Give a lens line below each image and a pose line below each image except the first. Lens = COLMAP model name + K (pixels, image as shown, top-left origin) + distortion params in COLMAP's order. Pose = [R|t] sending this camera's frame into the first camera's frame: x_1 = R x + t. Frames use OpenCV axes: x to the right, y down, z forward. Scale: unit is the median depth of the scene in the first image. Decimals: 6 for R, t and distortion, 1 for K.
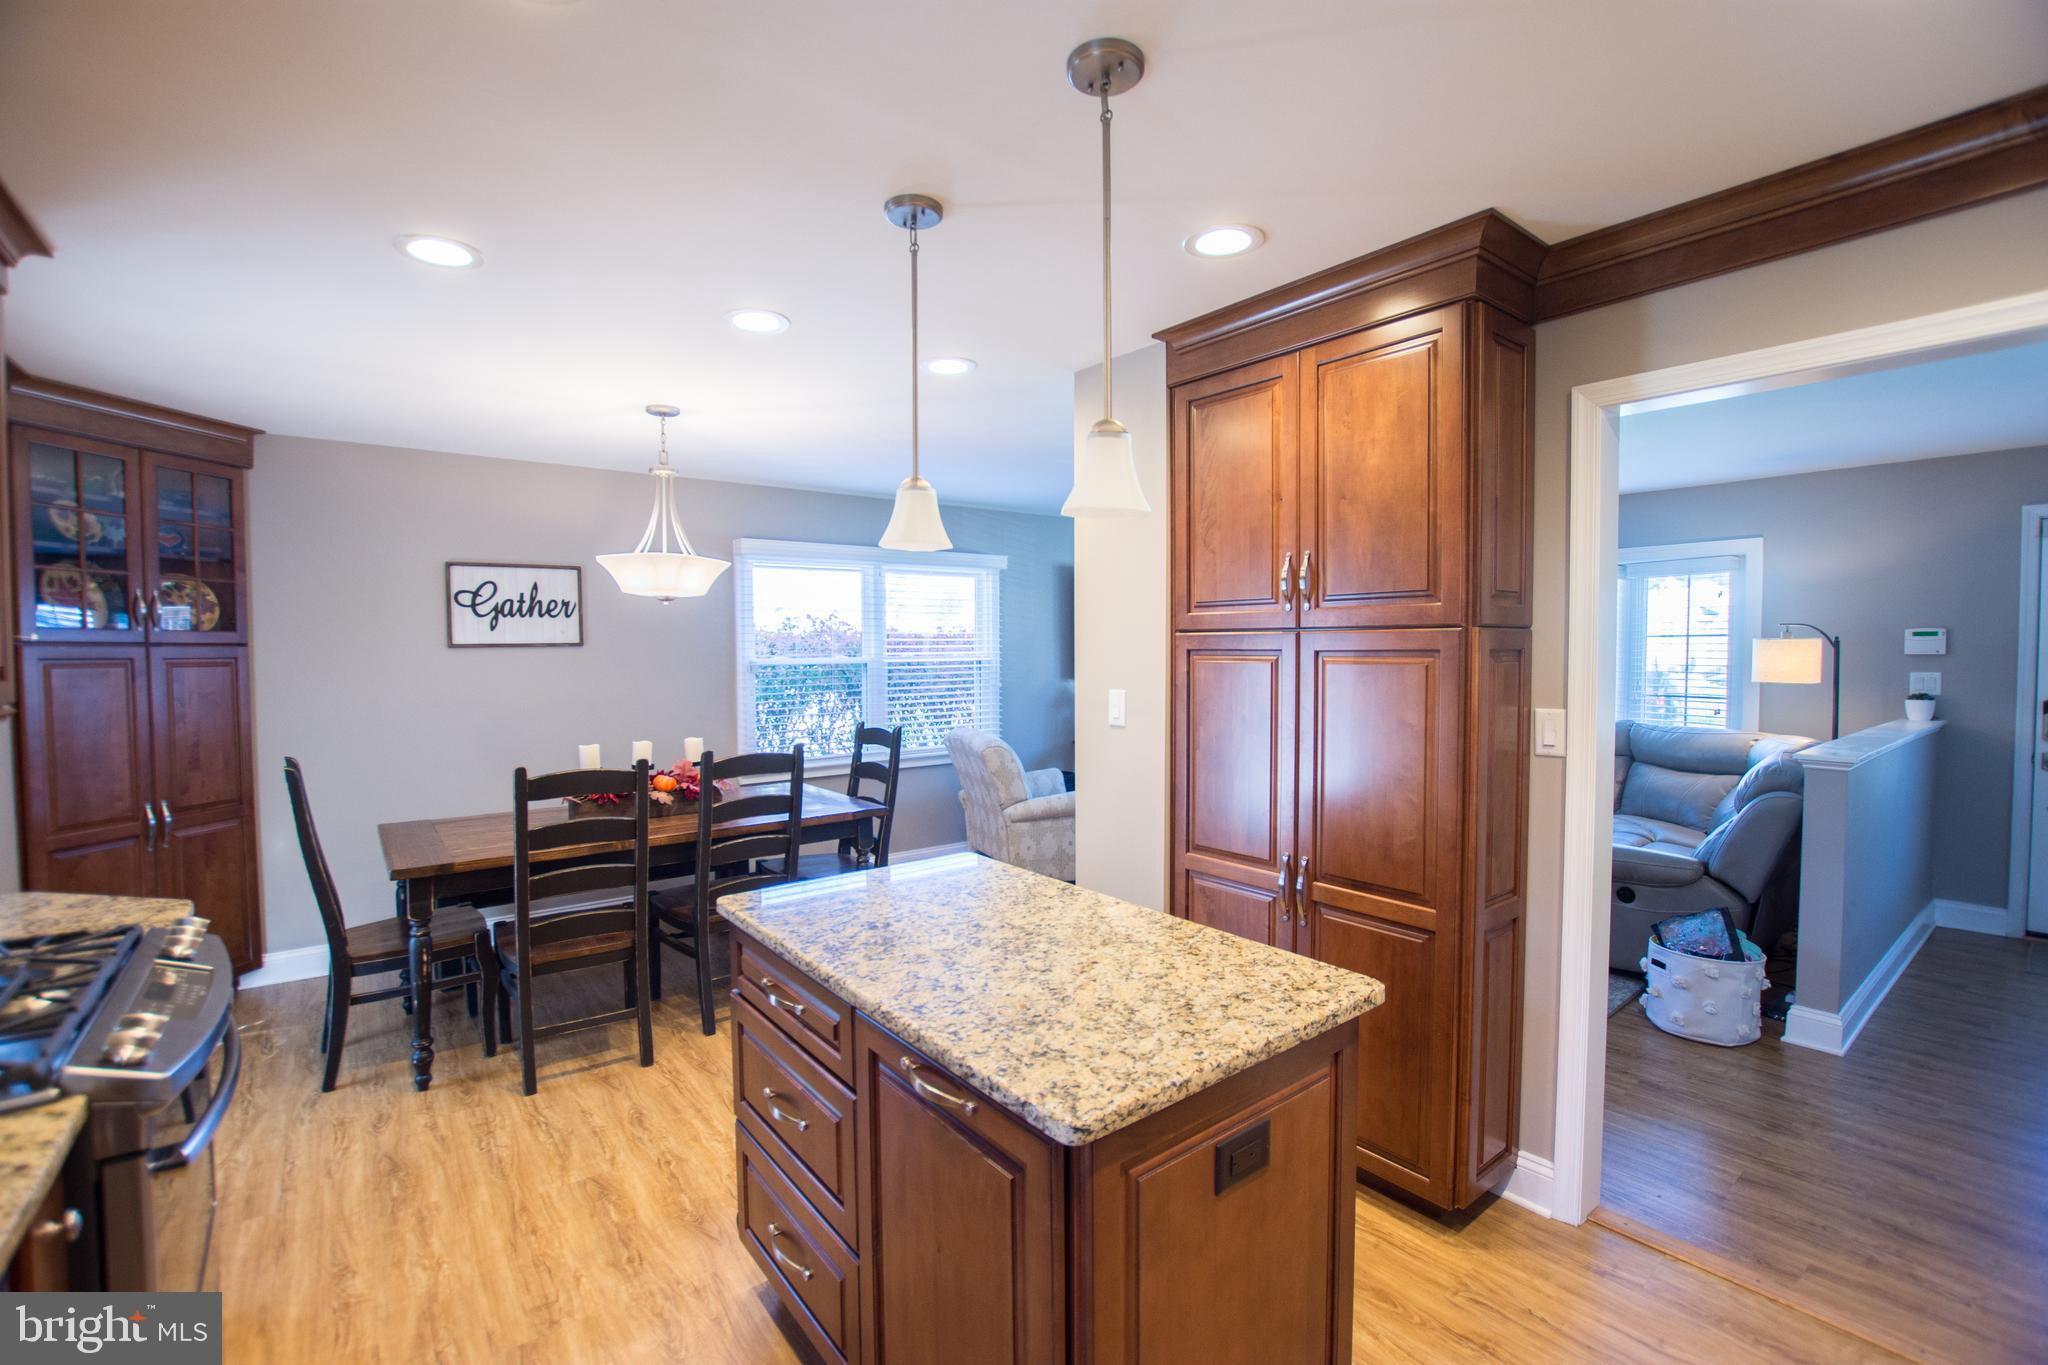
lens RADIAL K [[903.2, 0, 1023.3], [0, 903.2, 685.8], [0, 0, 1]] dist [-0.032534, 0.003641]
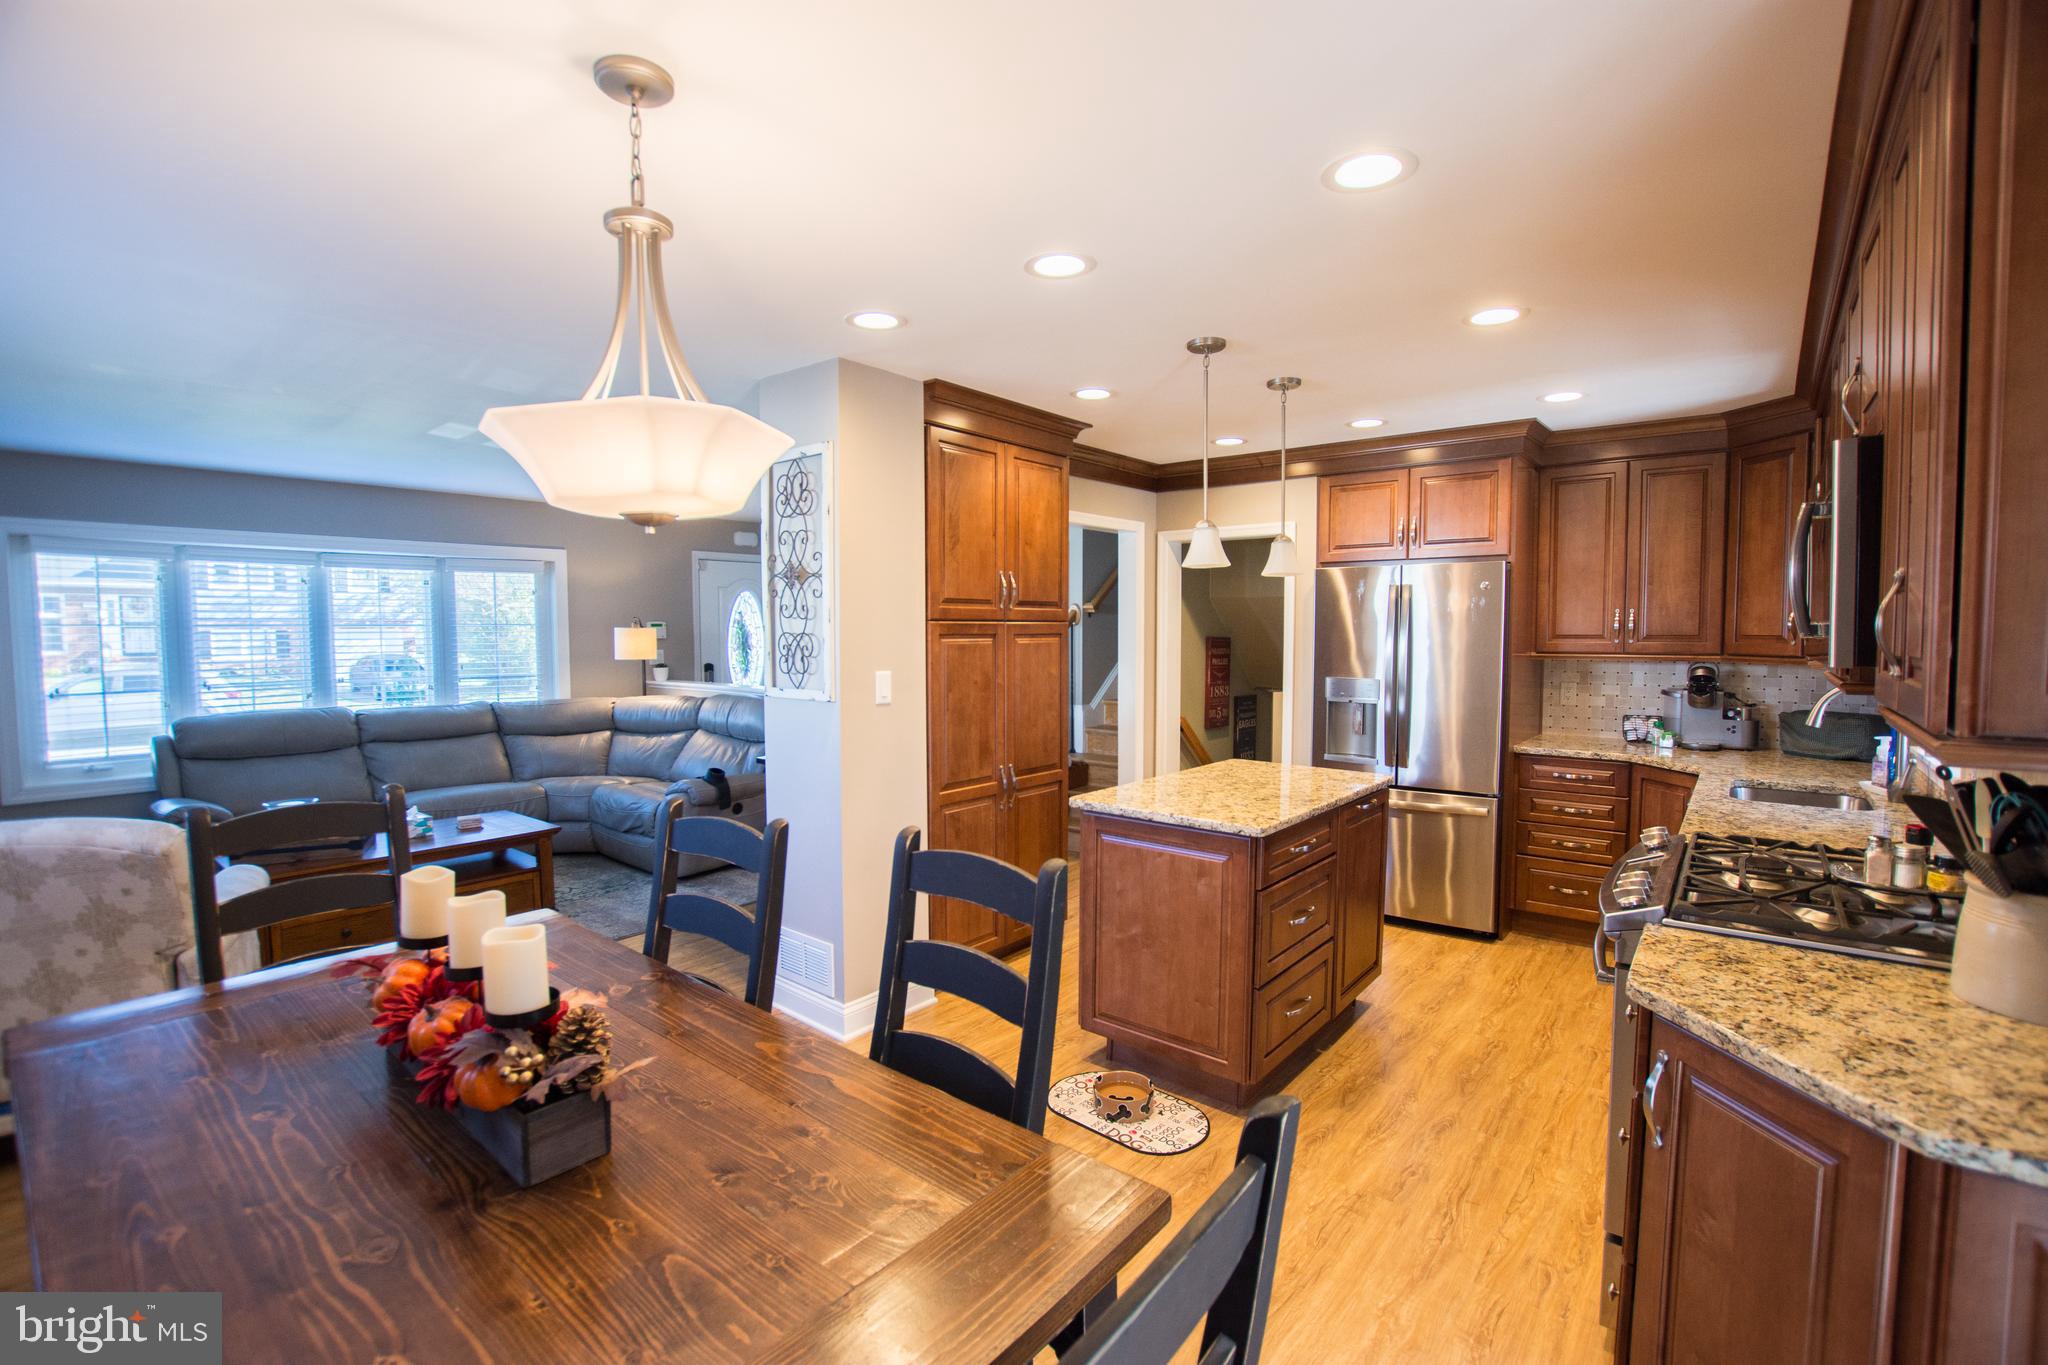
lens RADIAL K [[903.2, 0, 1020.6], [0, 903.2, 684.0], [0, 0, 1]] dist [-0.032534, 0.003641]
pose [[-0.214494, -0.053184, 0.975276, -1.749141], [0.045005, 0.996918, 0.064262, -0.075101], [-0.975688, 0.057676, -0.211440, 1.848840]]
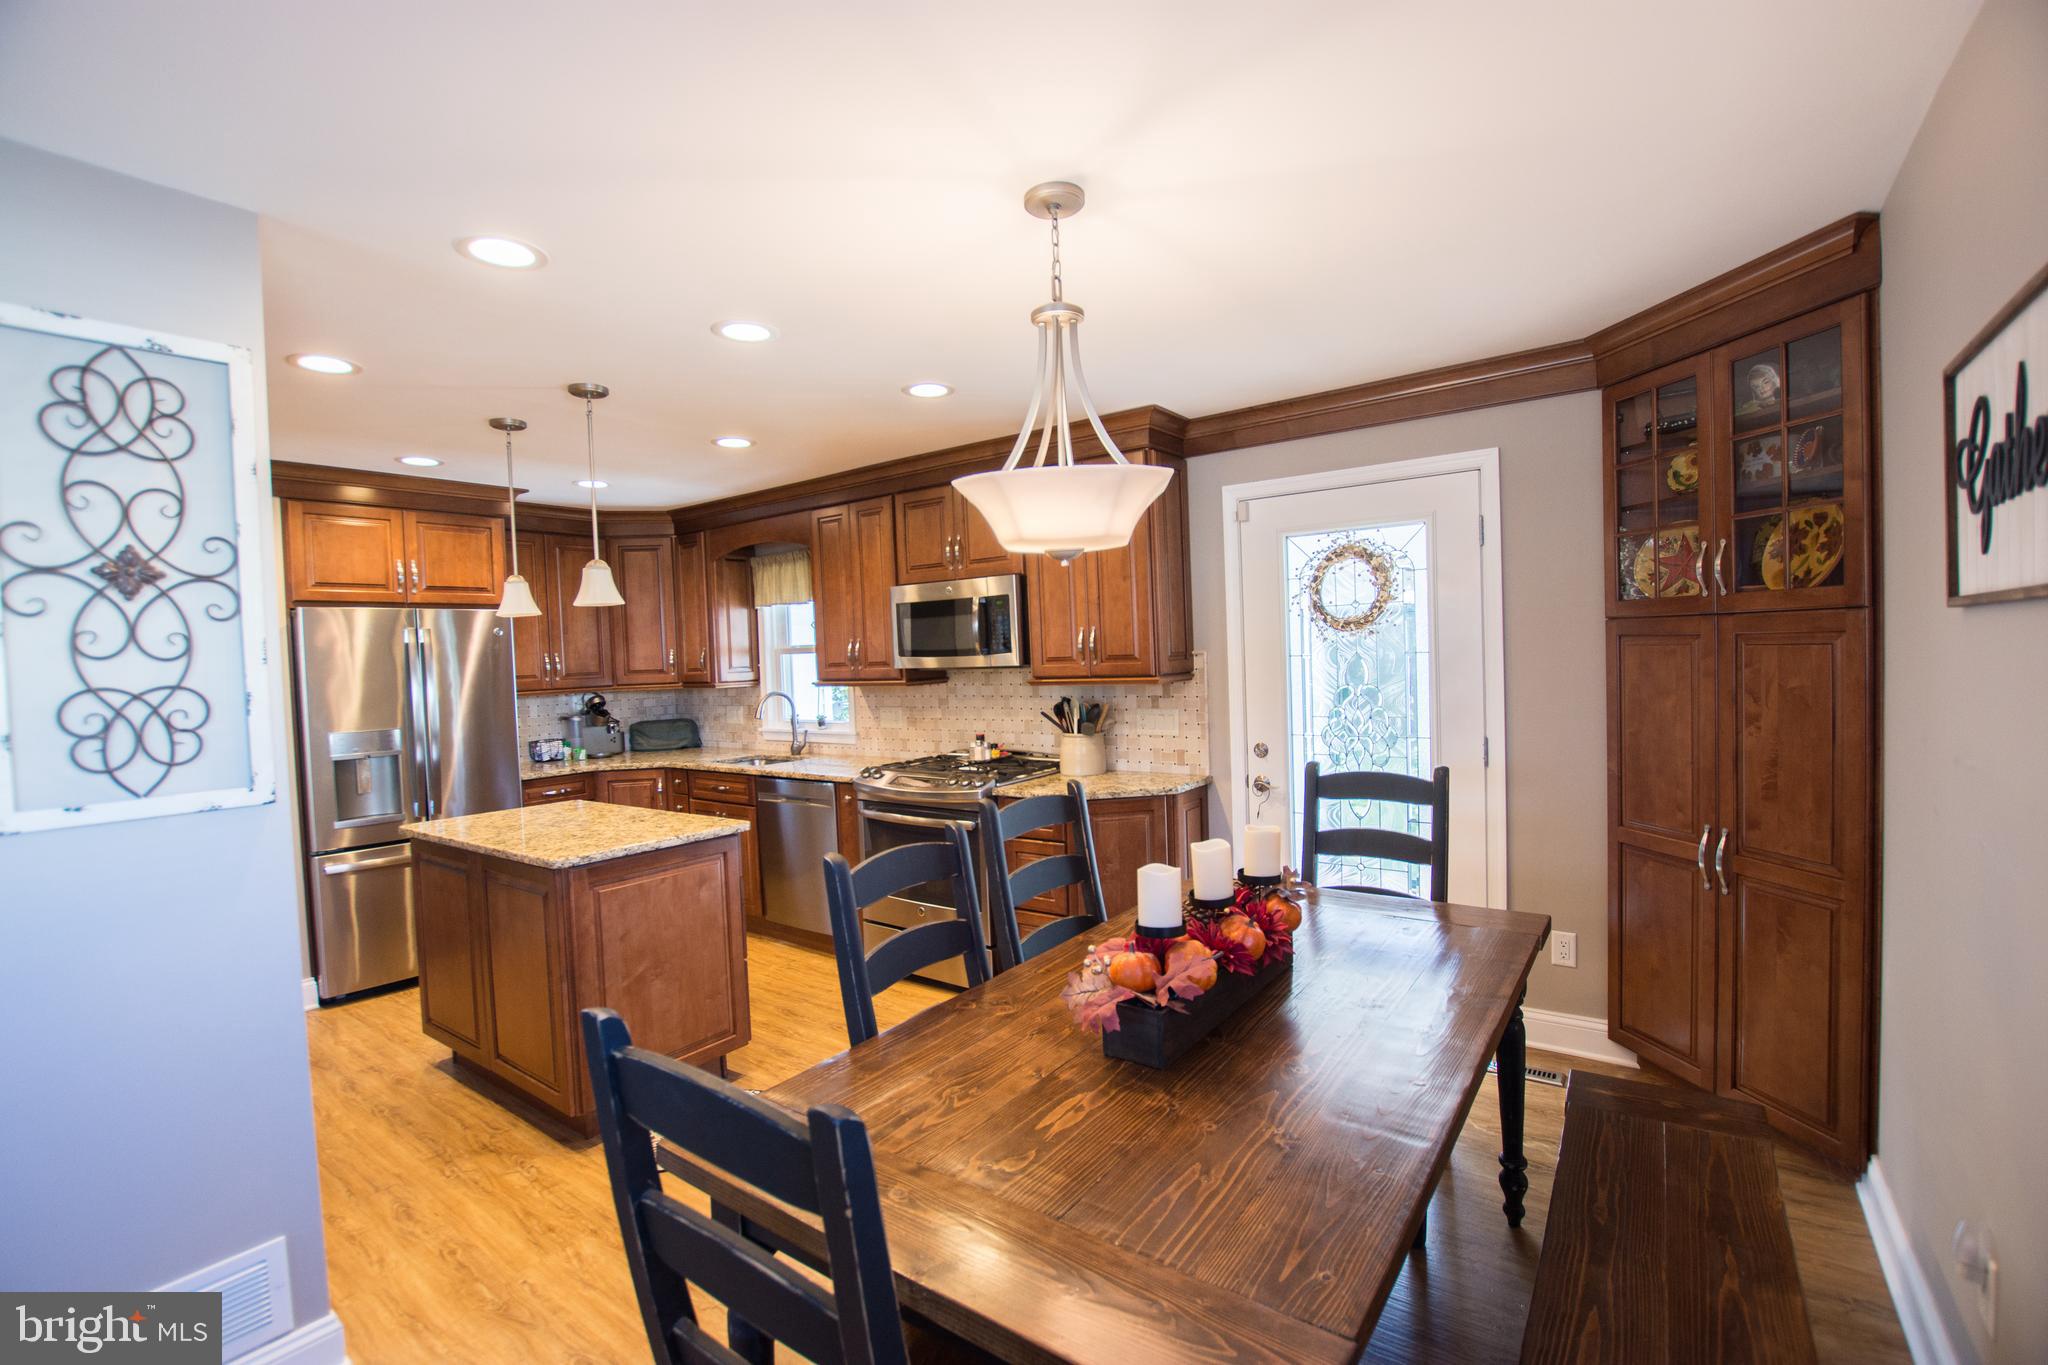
lens RADIAL K [[903.2, 0, 1020.3], [0, 903.2, 684.5], [0, 0, 1]] dist [-0.032534, 0.003641]
pose [[-0.963226, 0.052225, -0.263569, -0.458048], [0.032822, 0.996452, 0.077493, -0.126162], [0.266681, 0.065992, -0.961523, 3.044336]]
